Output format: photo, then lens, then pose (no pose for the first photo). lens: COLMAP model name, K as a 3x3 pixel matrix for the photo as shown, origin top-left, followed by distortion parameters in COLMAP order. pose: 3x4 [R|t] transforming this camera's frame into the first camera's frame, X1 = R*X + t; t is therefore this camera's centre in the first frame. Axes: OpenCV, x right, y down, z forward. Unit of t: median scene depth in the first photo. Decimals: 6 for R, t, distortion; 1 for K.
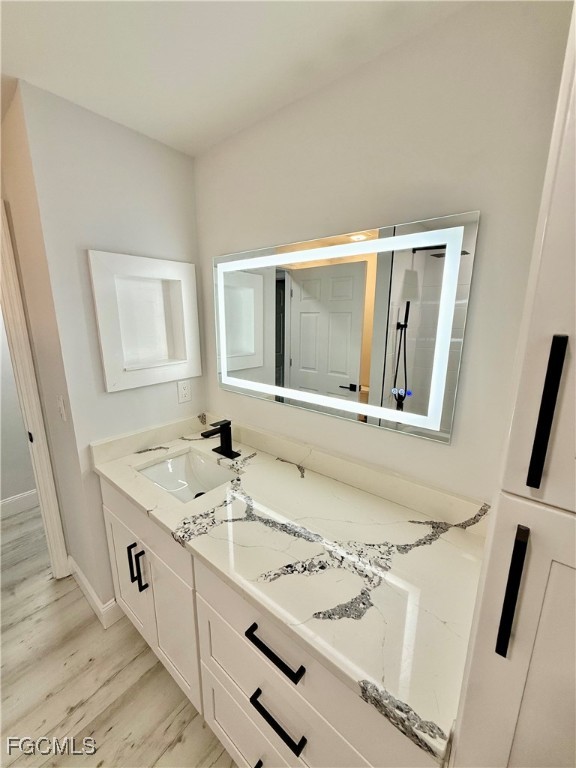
lens RADIAL K [[306.1, 0, 288.0], [0, 306.1, 384.0], [0, 0, 1]] dist [0.000568, 0.000117]
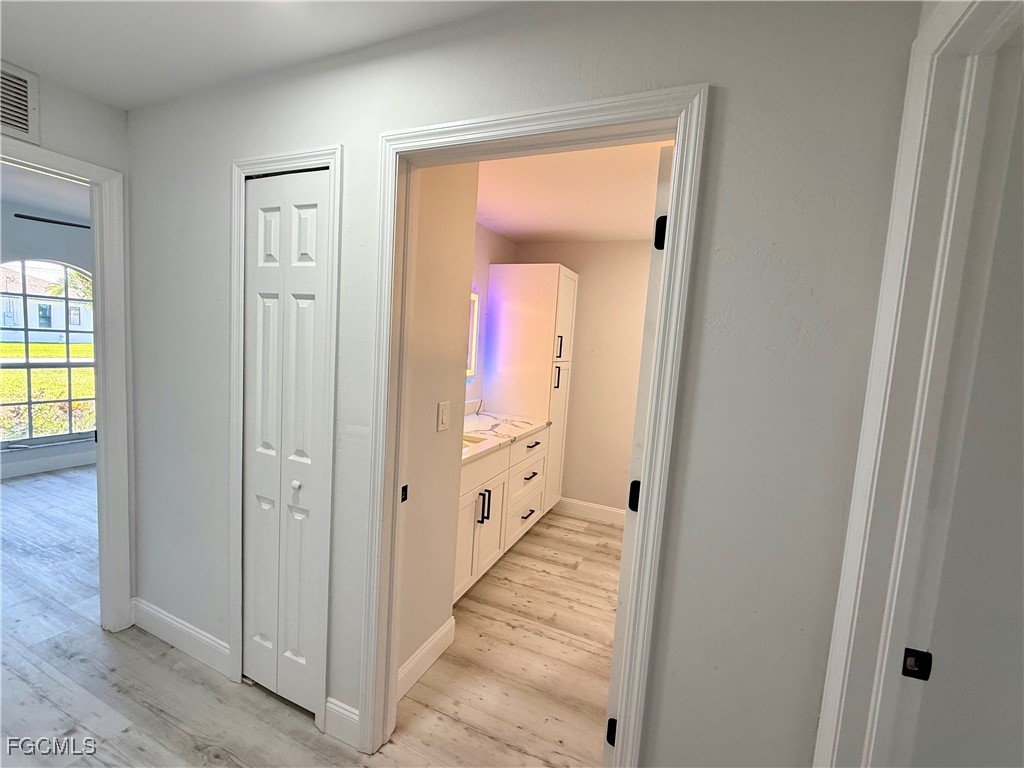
lens RADIAL K [[441.0, 0, 512.0], [0, 441.0, 384.0], [0, 0, 1]] dist [0.000152, 0.000019]
pose [[-0.274396, -0.112843, 0.954973, -2.483078], [0.138800, 0.978044, 0.155451, -0.235577], [-0.951547, 0.175205, -0.252708, 1.364581]]
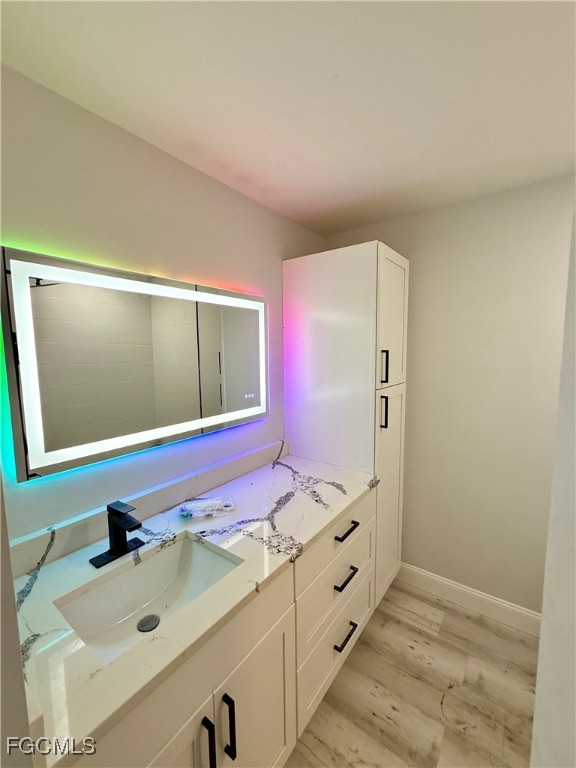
lens RADIAL K [[317.1, 0, 288.0], [0, 317.1, 384.0], [0, 0, 1]] dist [0.000548, -0.000050]
pose [[-0.051743, -0.108441, 0.992755, -1.129525], [0.224702, 0.967332, 0.117375, -0.163614], [-0.973053, 0.229147, -0.025686, 0.754053]]
